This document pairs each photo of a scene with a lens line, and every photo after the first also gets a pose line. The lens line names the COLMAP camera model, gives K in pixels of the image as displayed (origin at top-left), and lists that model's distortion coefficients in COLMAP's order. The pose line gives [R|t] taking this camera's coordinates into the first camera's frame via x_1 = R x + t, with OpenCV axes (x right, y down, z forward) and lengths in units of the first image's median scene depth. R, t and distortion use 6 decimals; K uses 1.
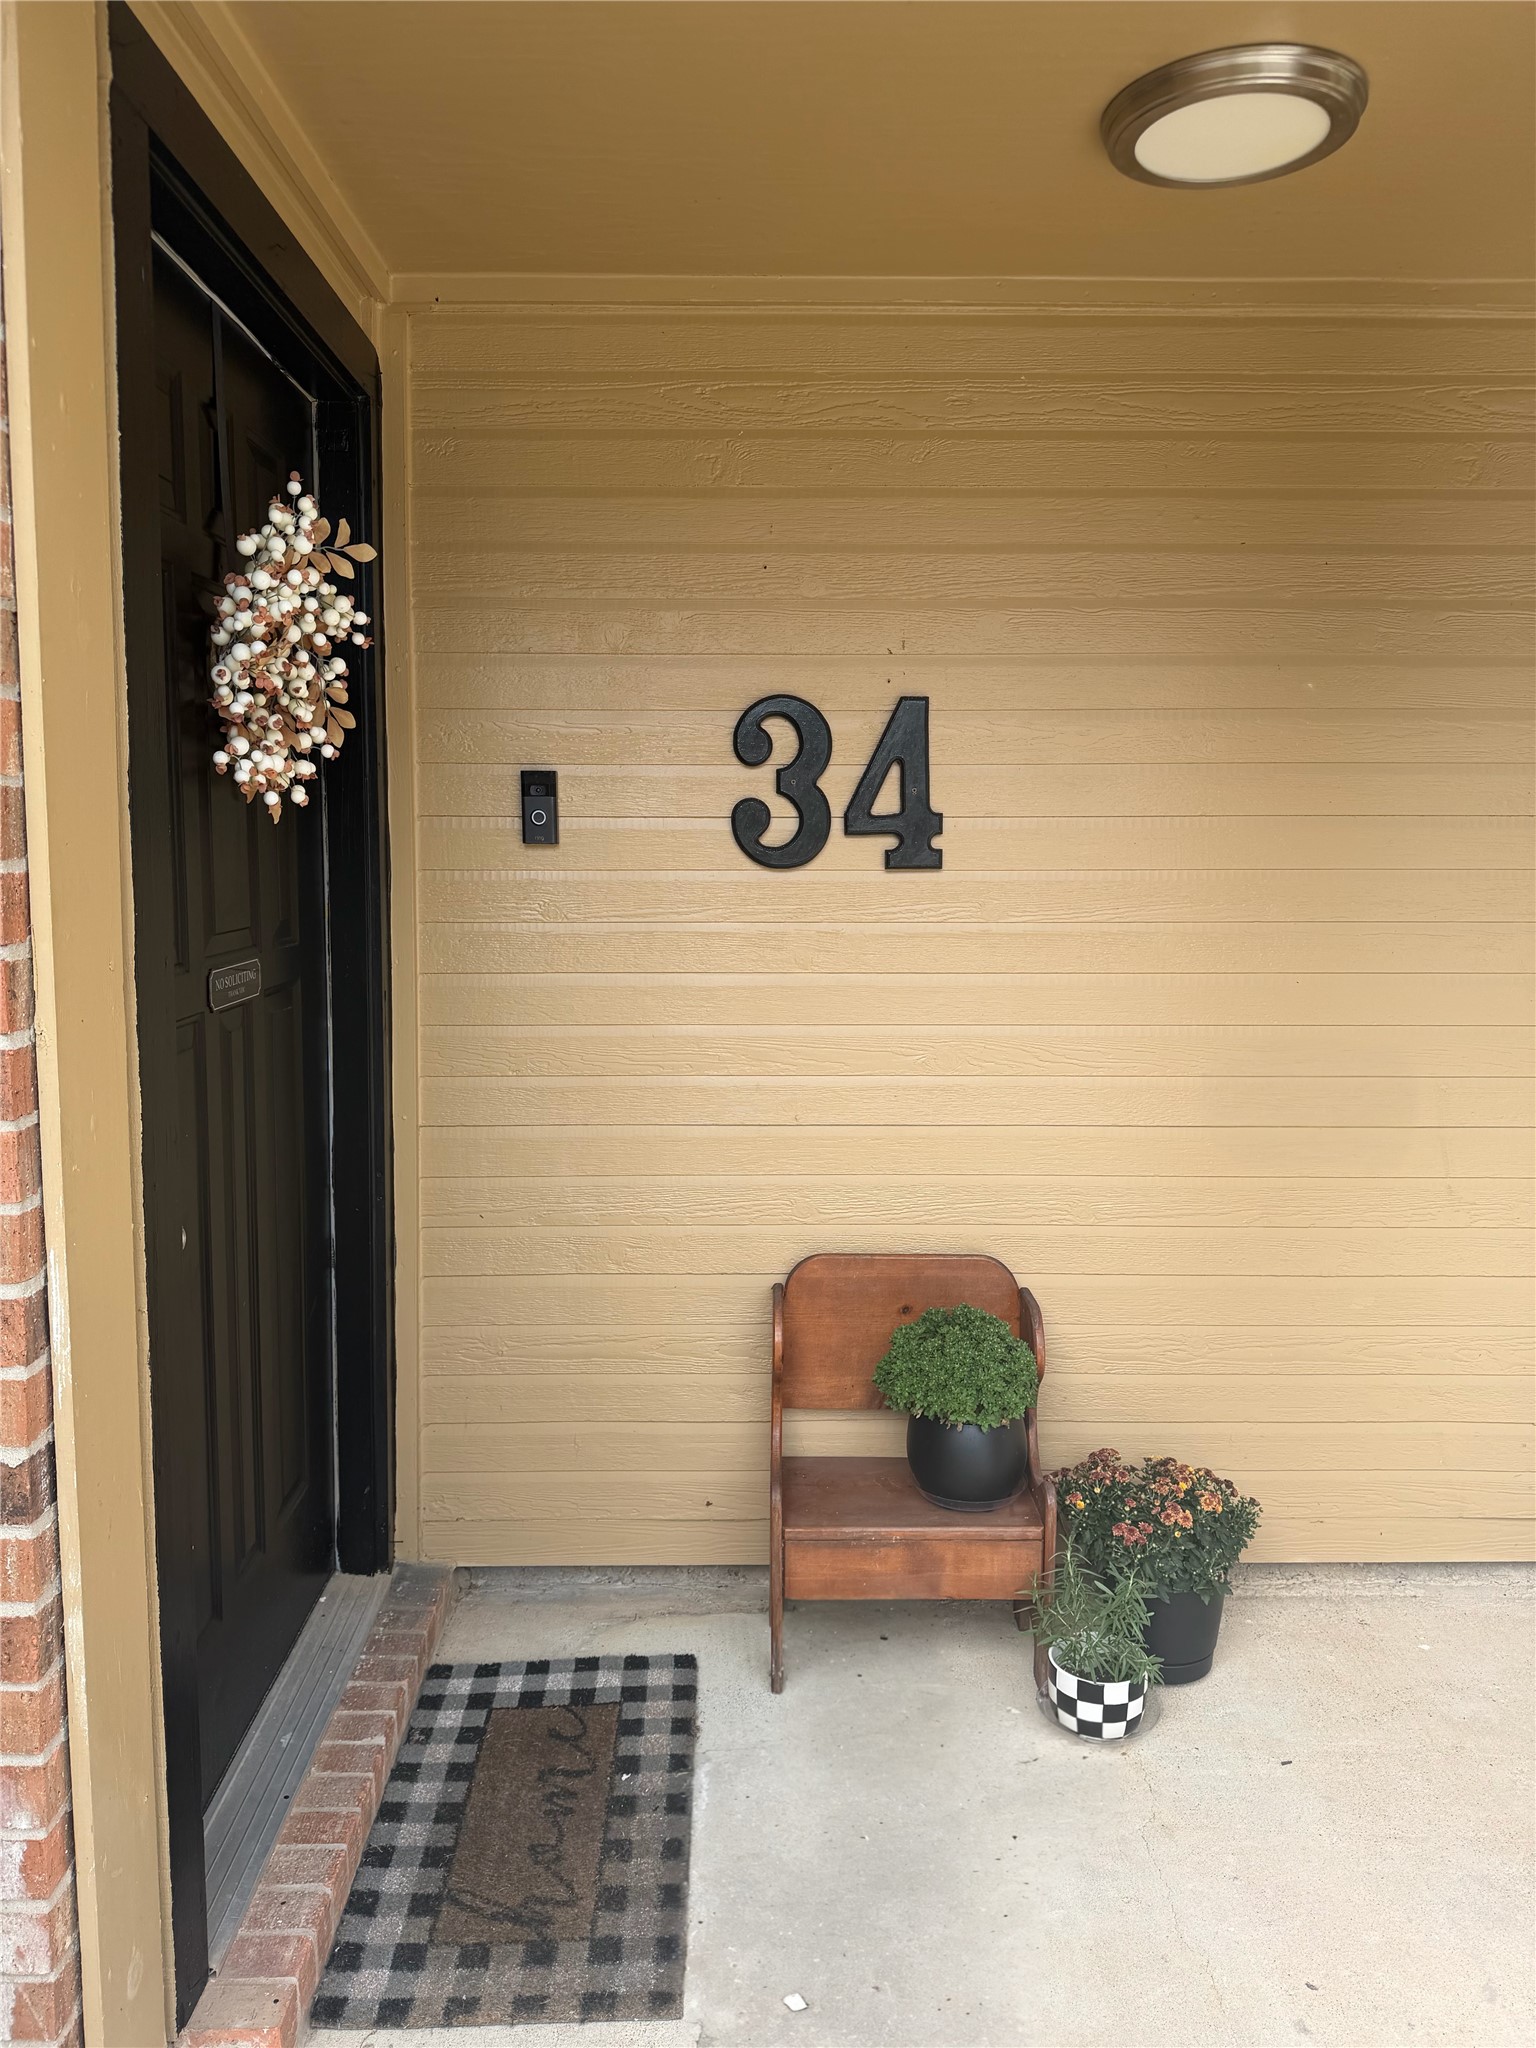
lens RADIAL K [[1438.8, 0, 766.9], [0, 1438.8, 1015.1], [0, 0, 1]] dist [0.103321, -0.132627]
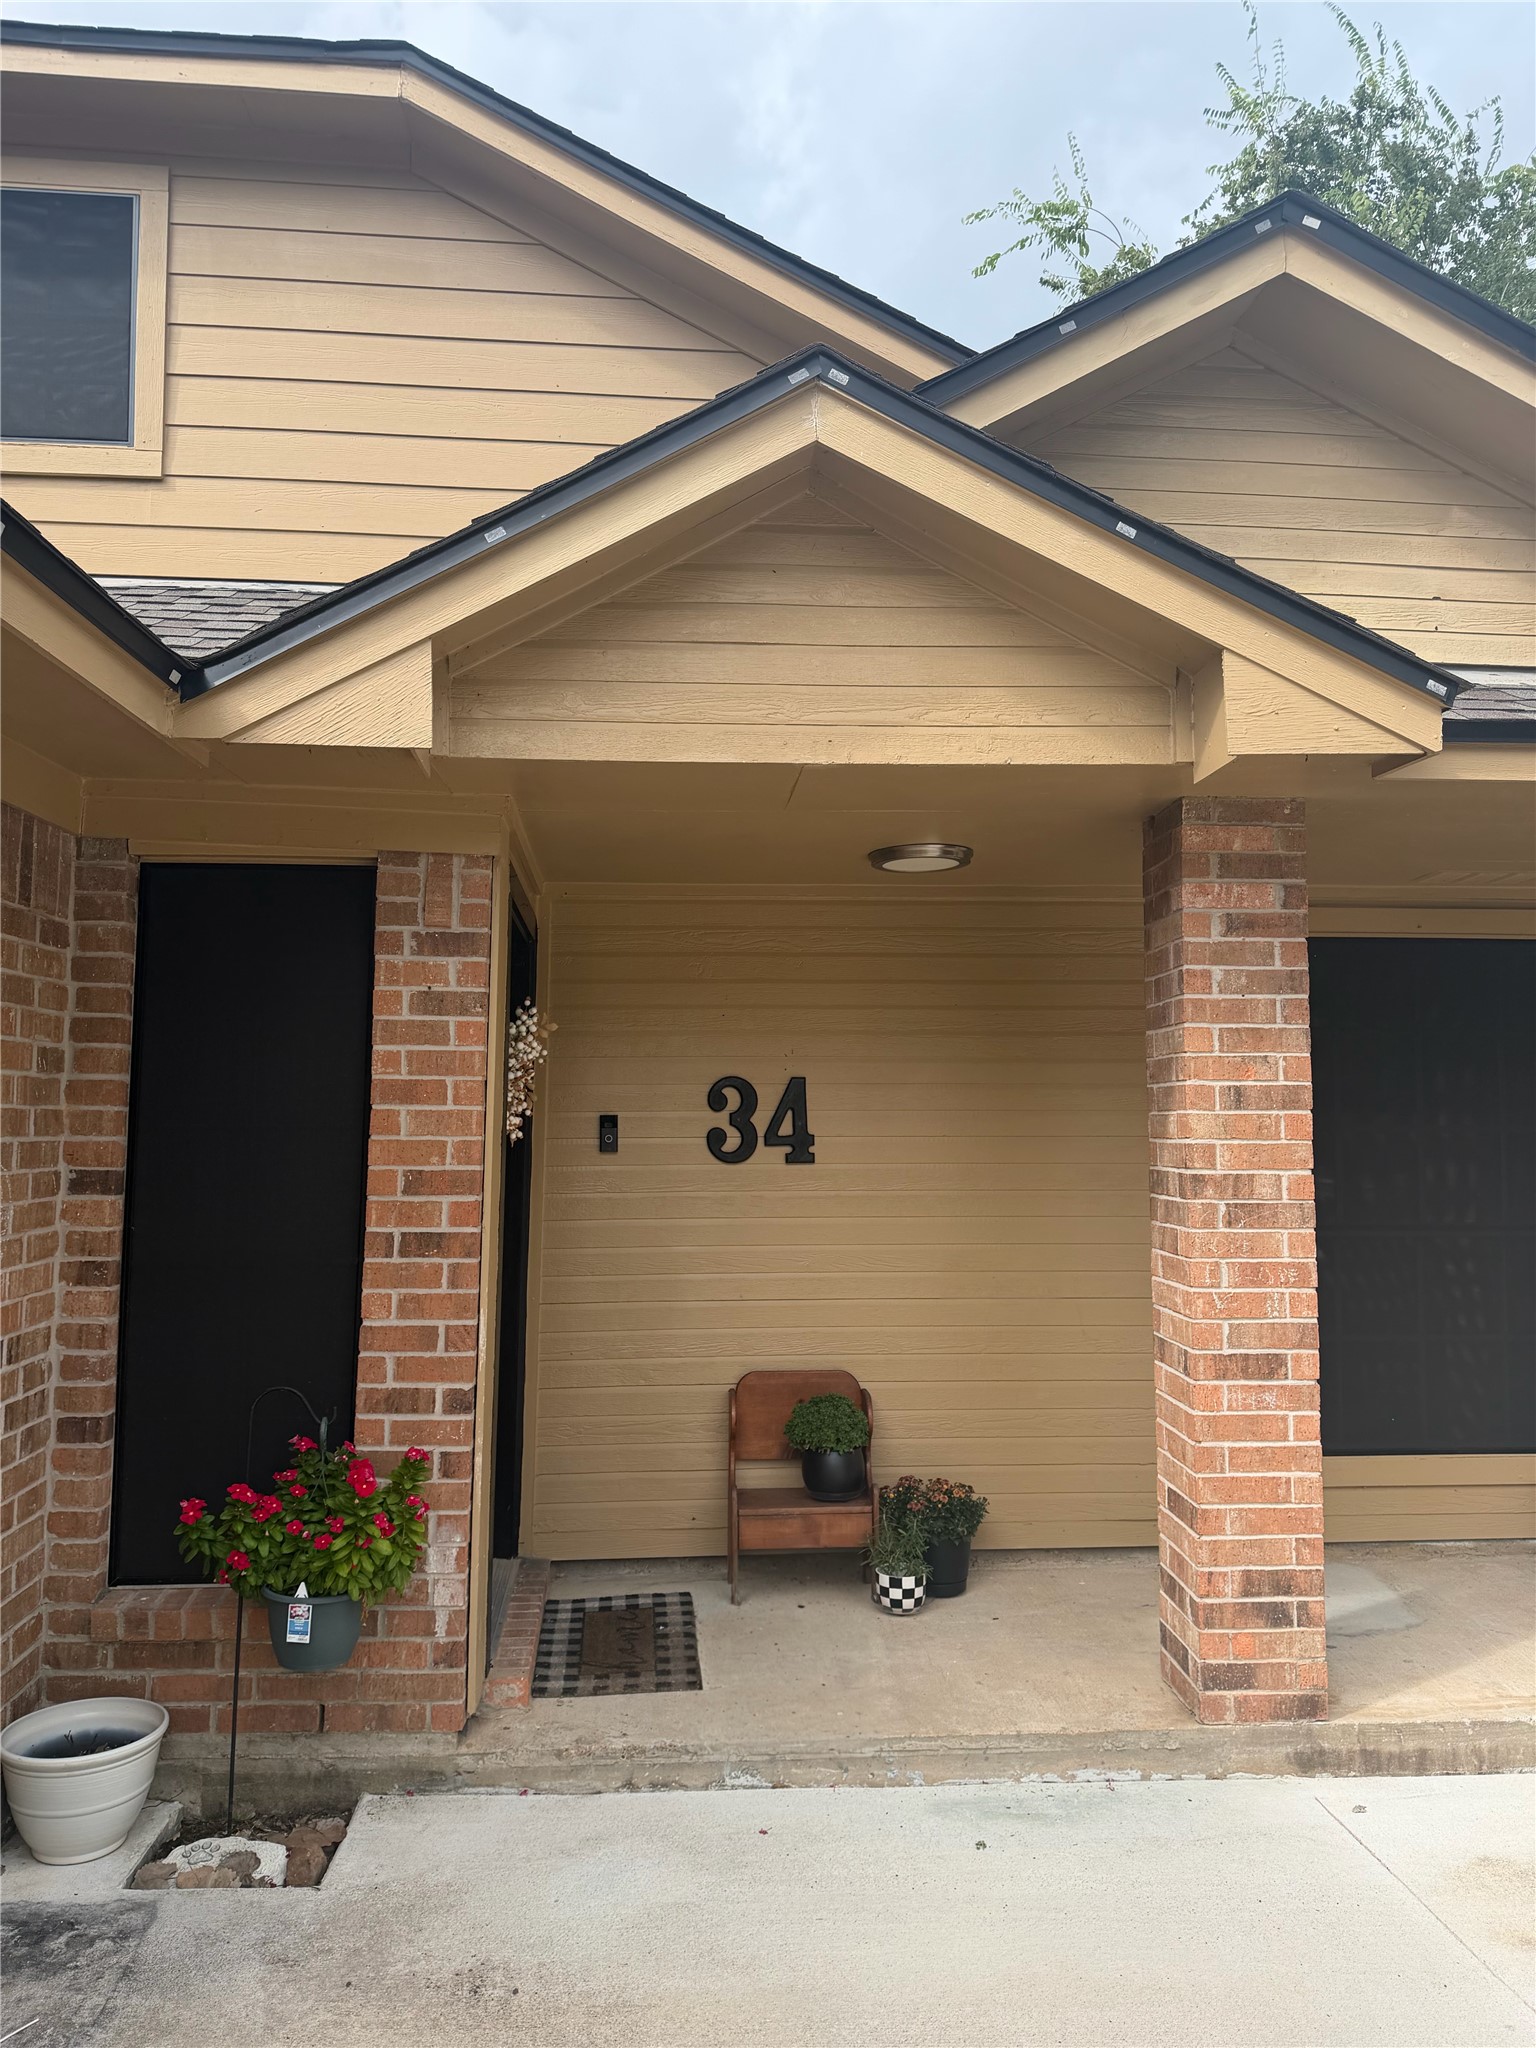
lens RADIAL K [[1438.8, 0, 766.9], [0, 1438.8, 1015.1], [0, 0, 1]] dist [0.103321, -0.132627]
pose [[0.997790, -0.001471, 0.066432, -0.073356], [0.014701, 0.979869, -0.199098, 0.091045], [-0.064802, 0.199634, 0.977725, -0.955383]]
